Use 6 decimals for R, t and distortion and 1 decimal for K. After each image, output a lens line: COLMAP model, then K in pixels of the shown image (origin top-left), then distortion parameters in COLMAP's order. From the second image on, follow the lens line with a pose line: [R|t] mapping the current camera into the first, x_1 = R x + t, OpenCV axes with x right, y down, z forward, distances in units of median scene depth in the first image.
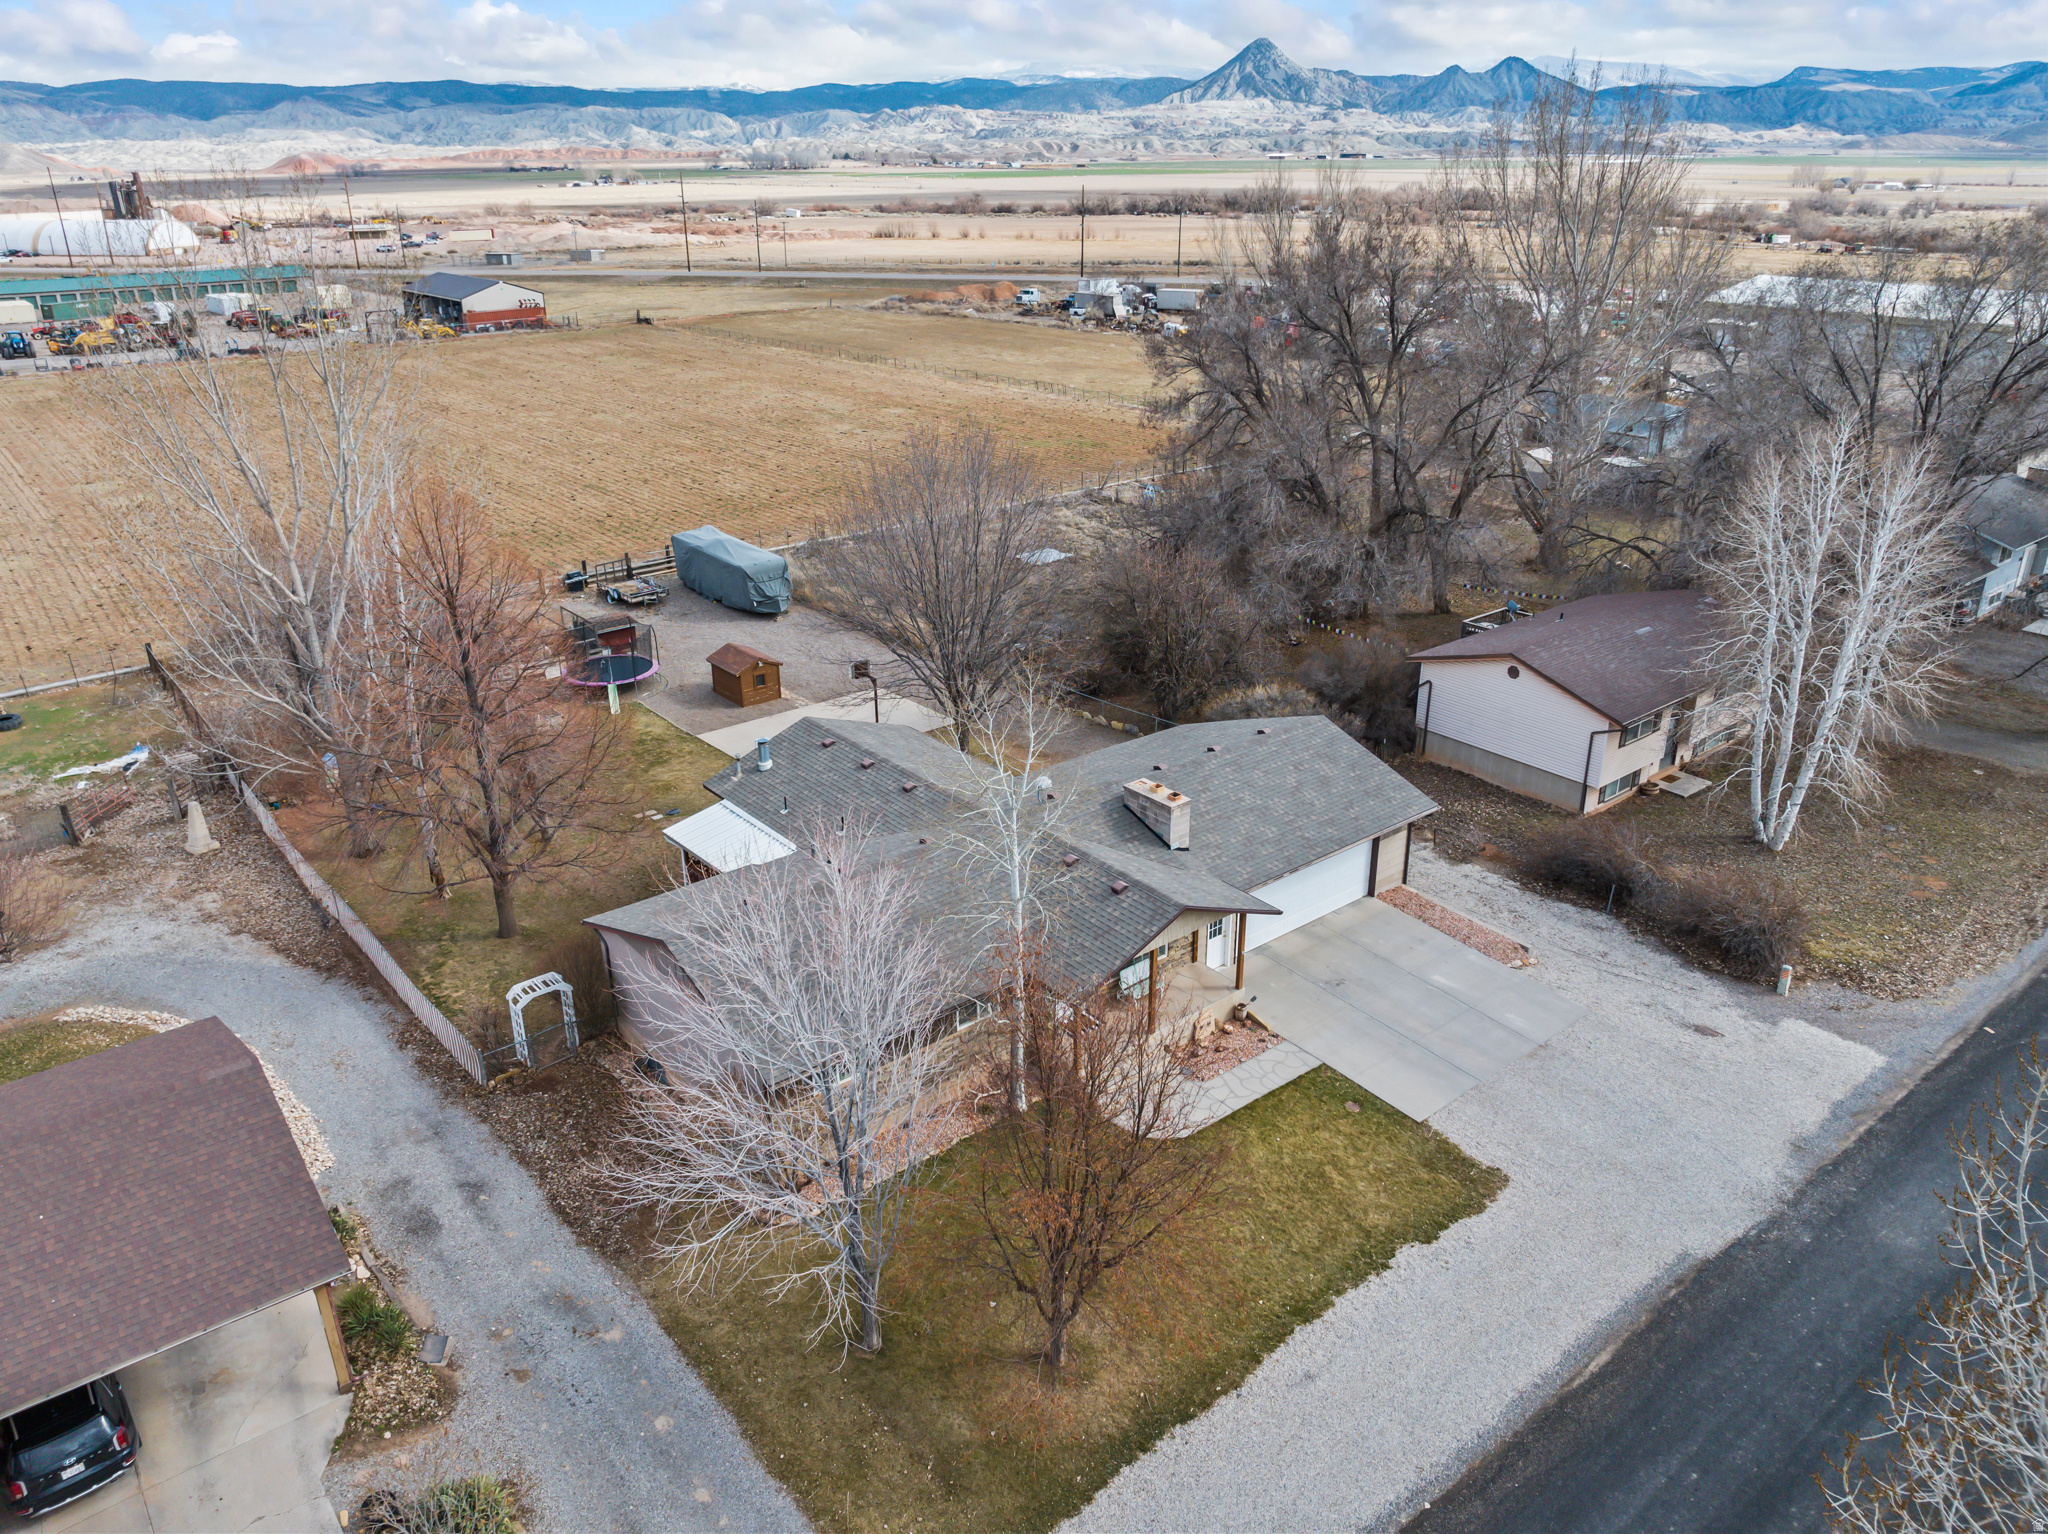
lens RADIAL K [[1441.3, 0, 1032.5], [0, 1441.3, 755.5], [0, 0, 1]] dist [-0.048724, 0.020202]
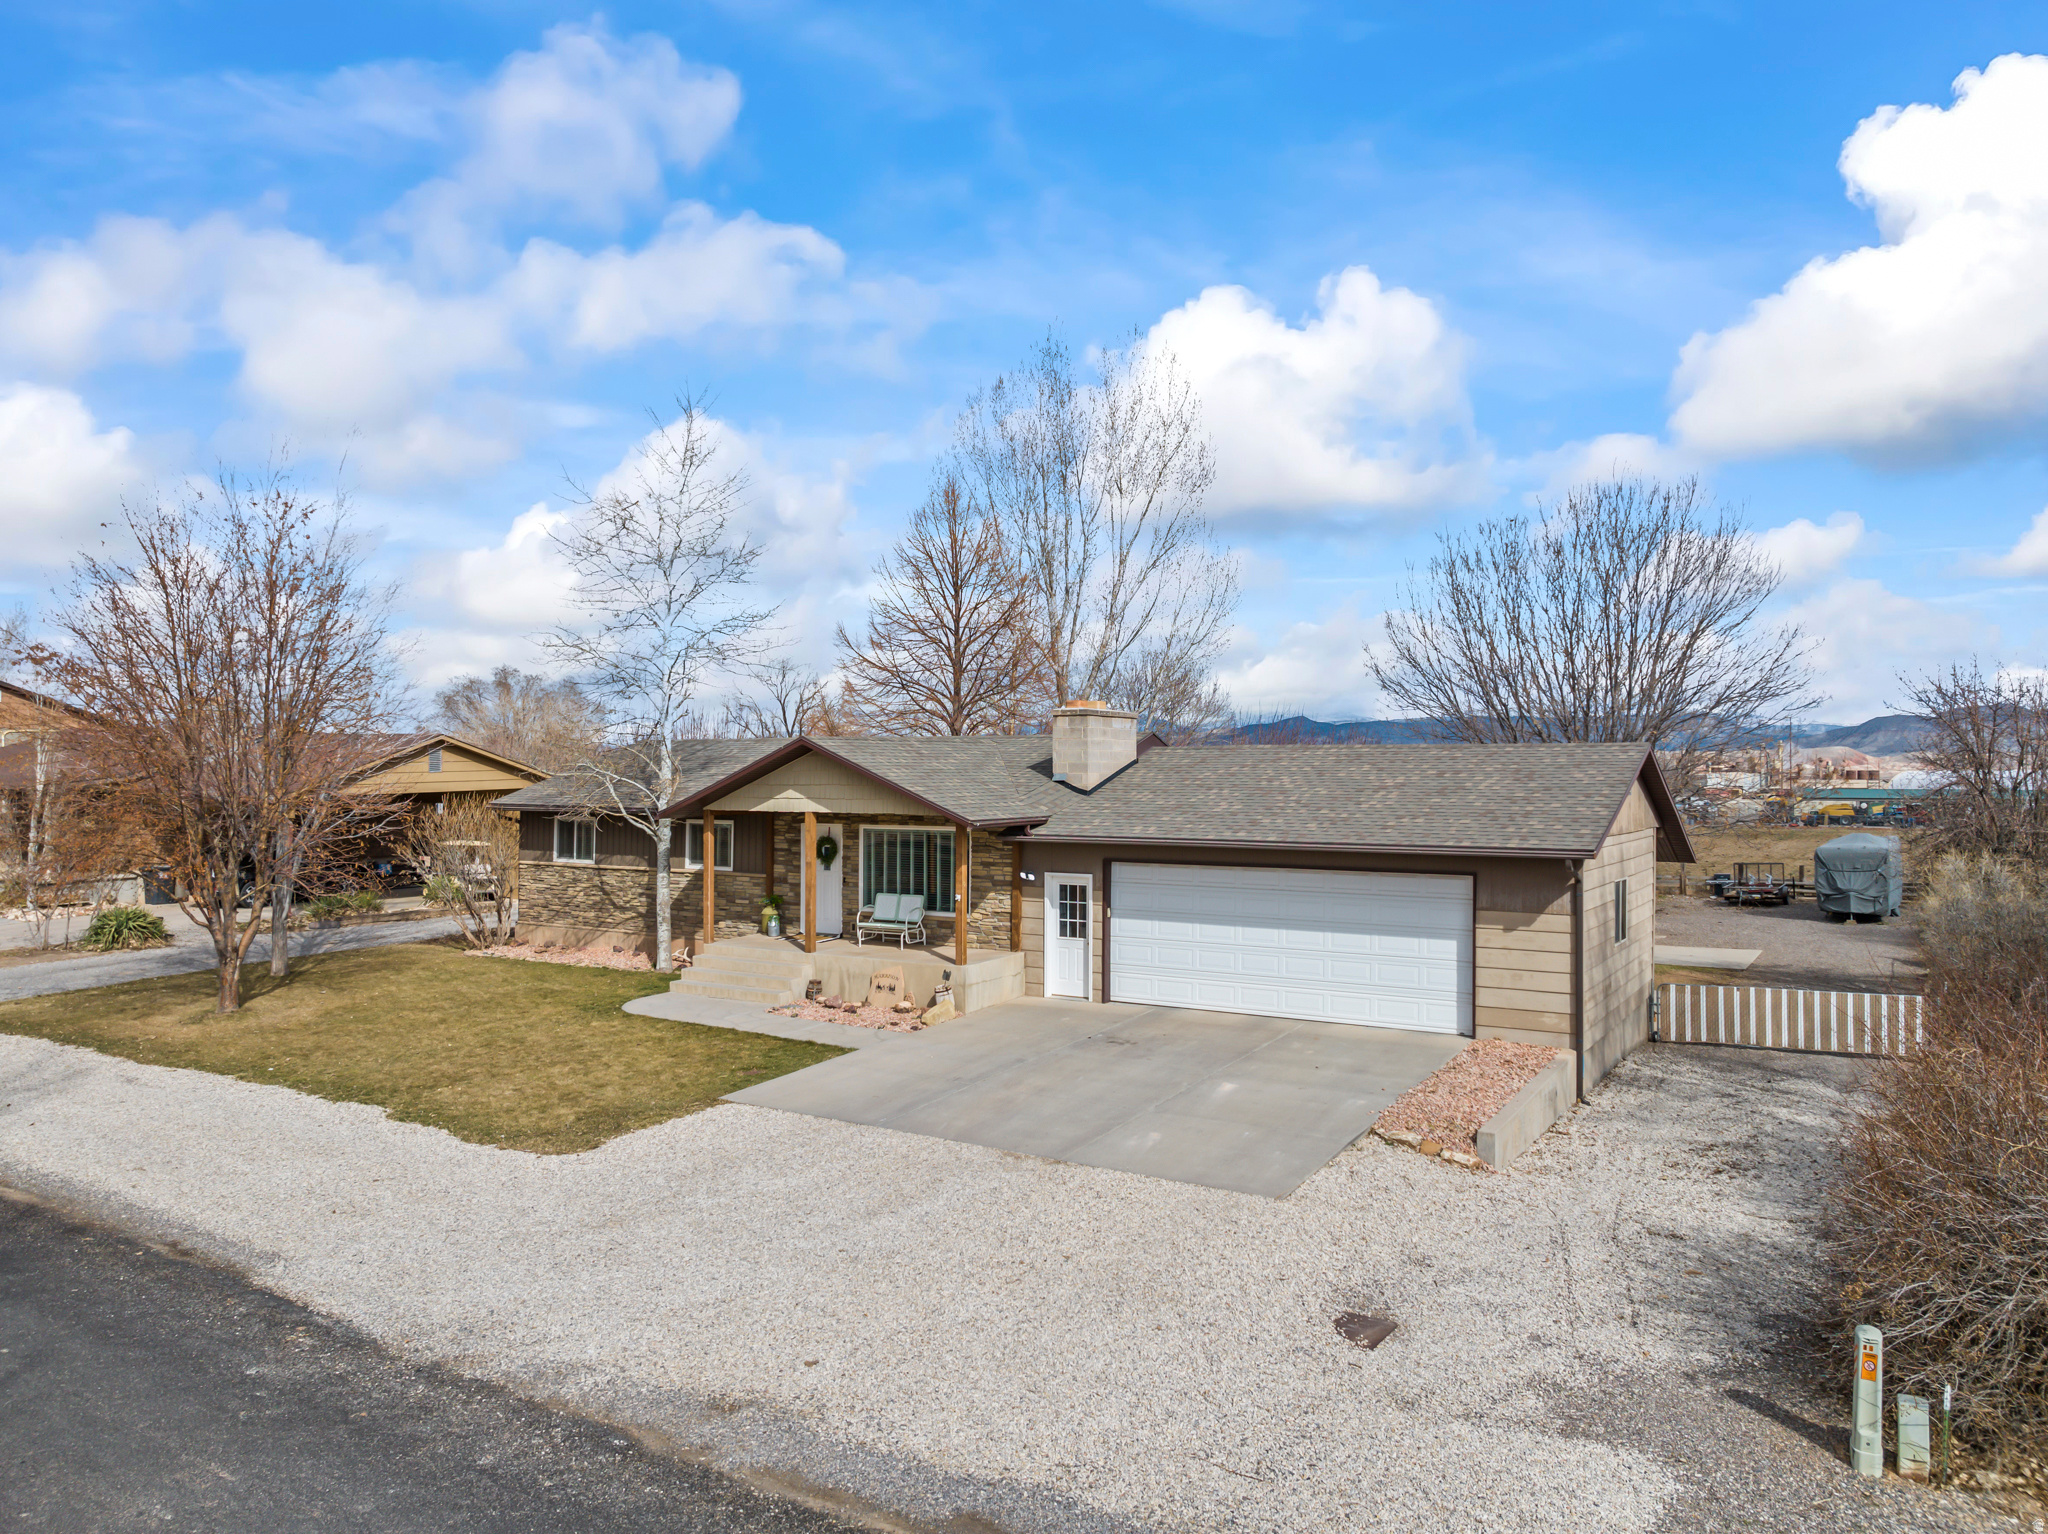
lens RADIAL K [[1441.3, 0, 1032.5], [0, 1441.3, 755.5], [0, 0, 1]] dist [-0.048724, 0.020202]
pose [[0.320878, -0.008176, -0.947085, 0.744067], [-0.370122, 0.919364, -0.133336, 0.150554], [0.871807, 0.393322, 0.291977, 0.813768]]
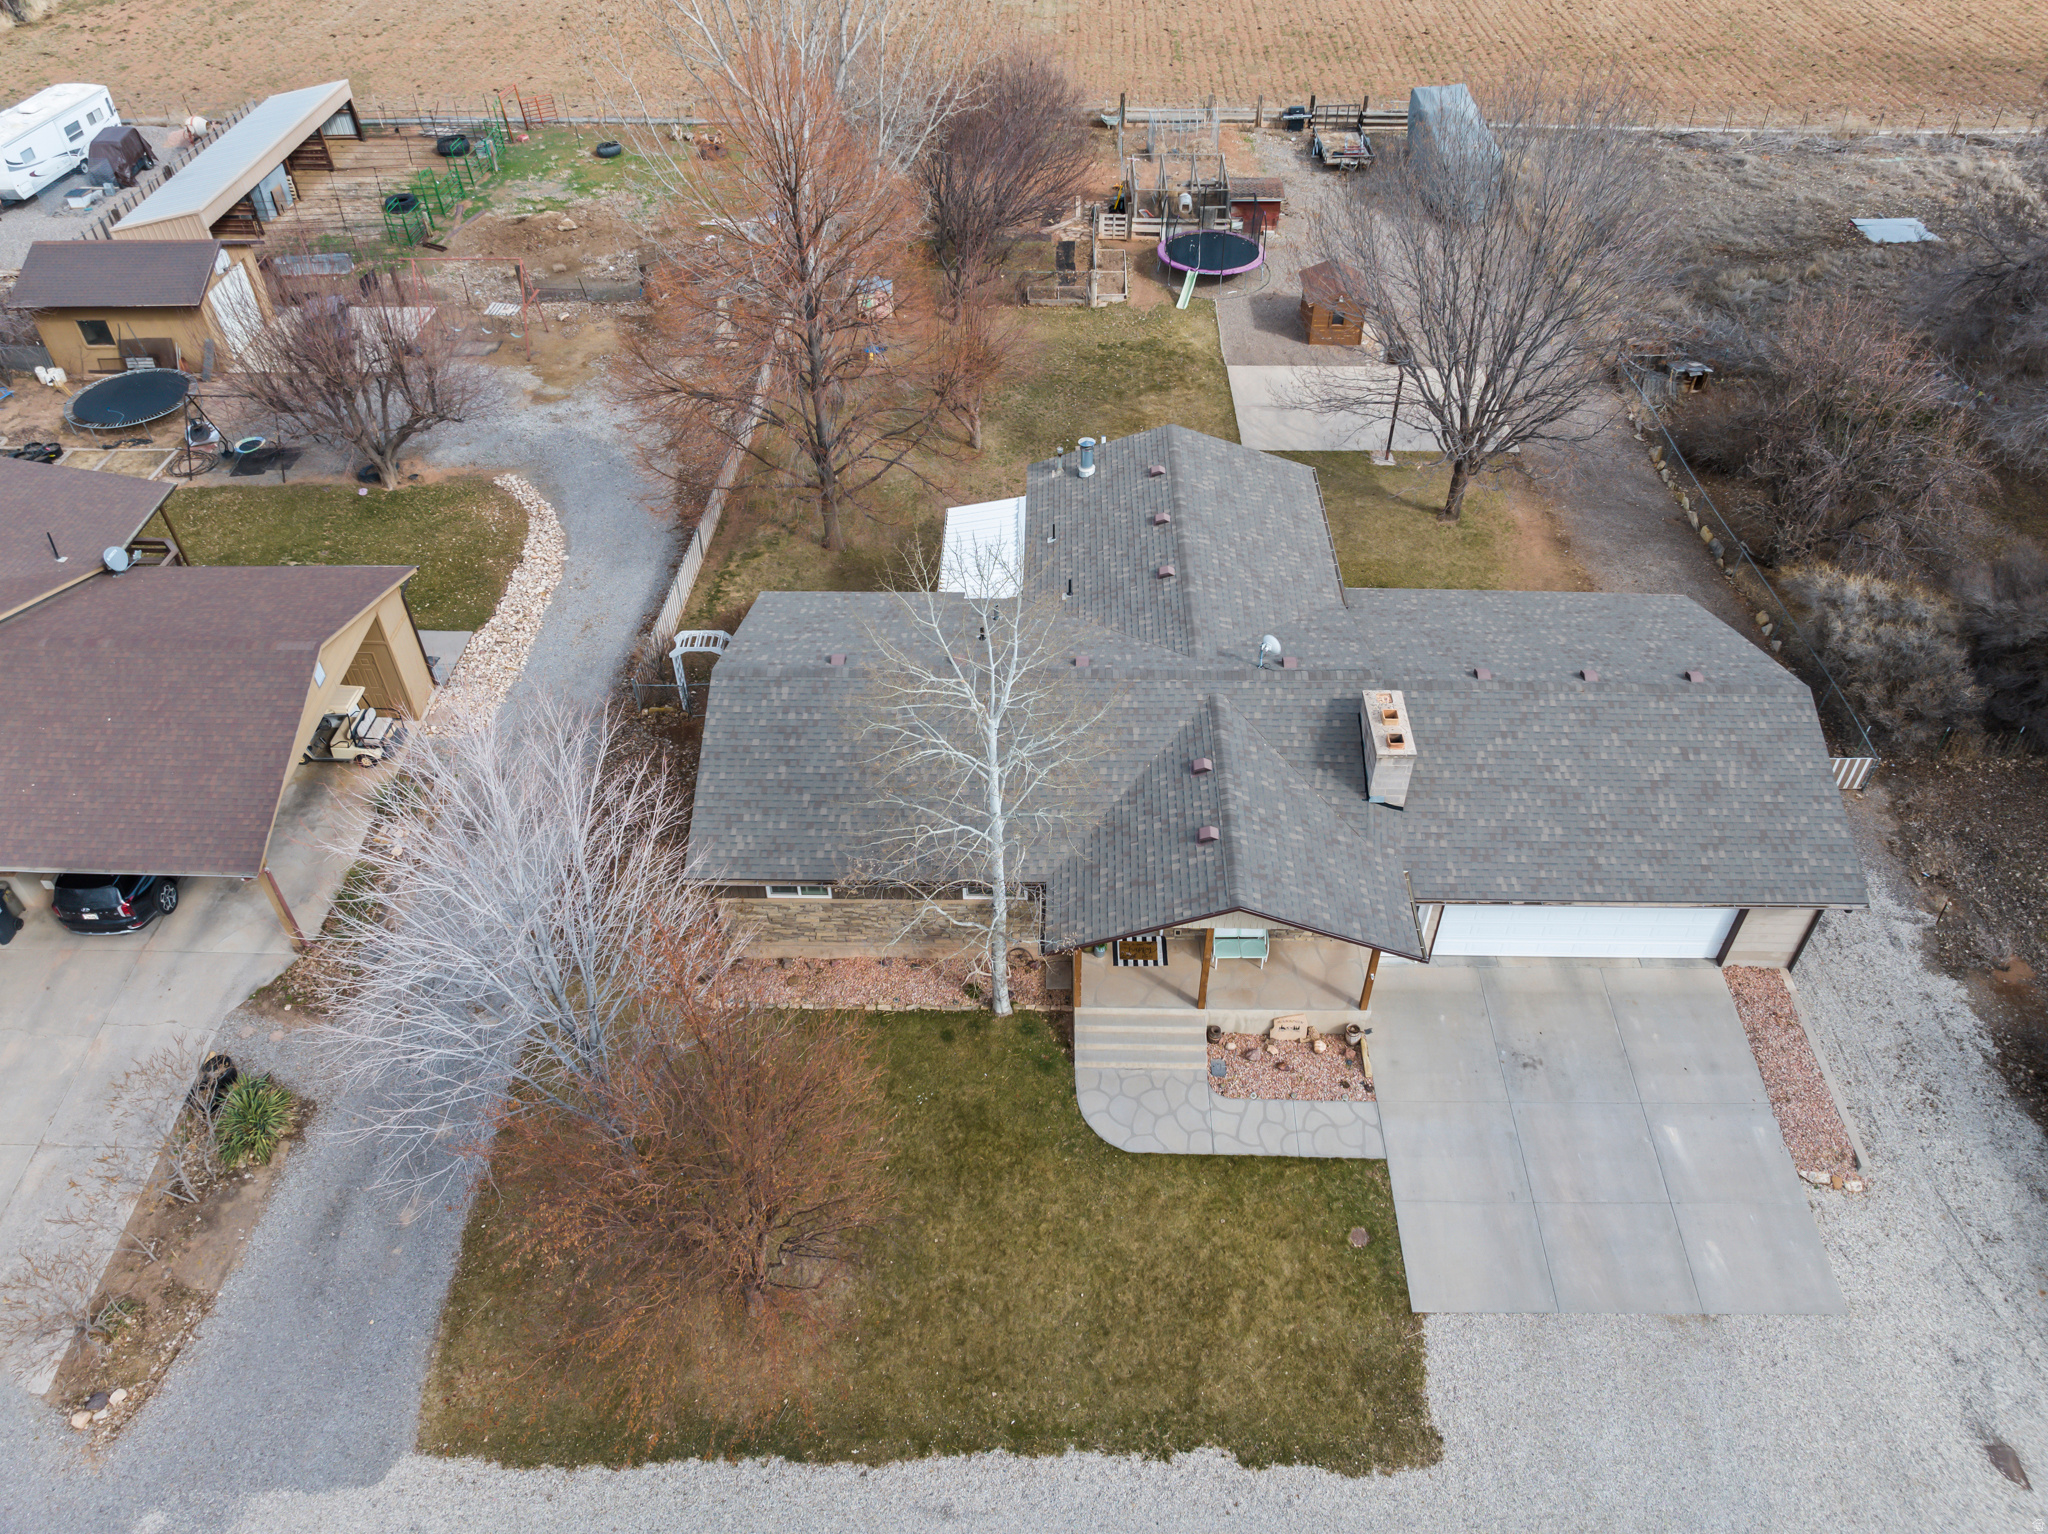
lens RADIAL K [[1441.3, 0, 1032.5], [0, 1441.3, 755.5], [0, 0, 1]] dist [-0.048724, 0.020202]
pose [[0.759605, 0.442339, -0.476799, 0.312812], [-0.249849, 0.875313, 0.414008, -0.221203], [0.600480, -0.195355, 0.775410, 0.342516]]
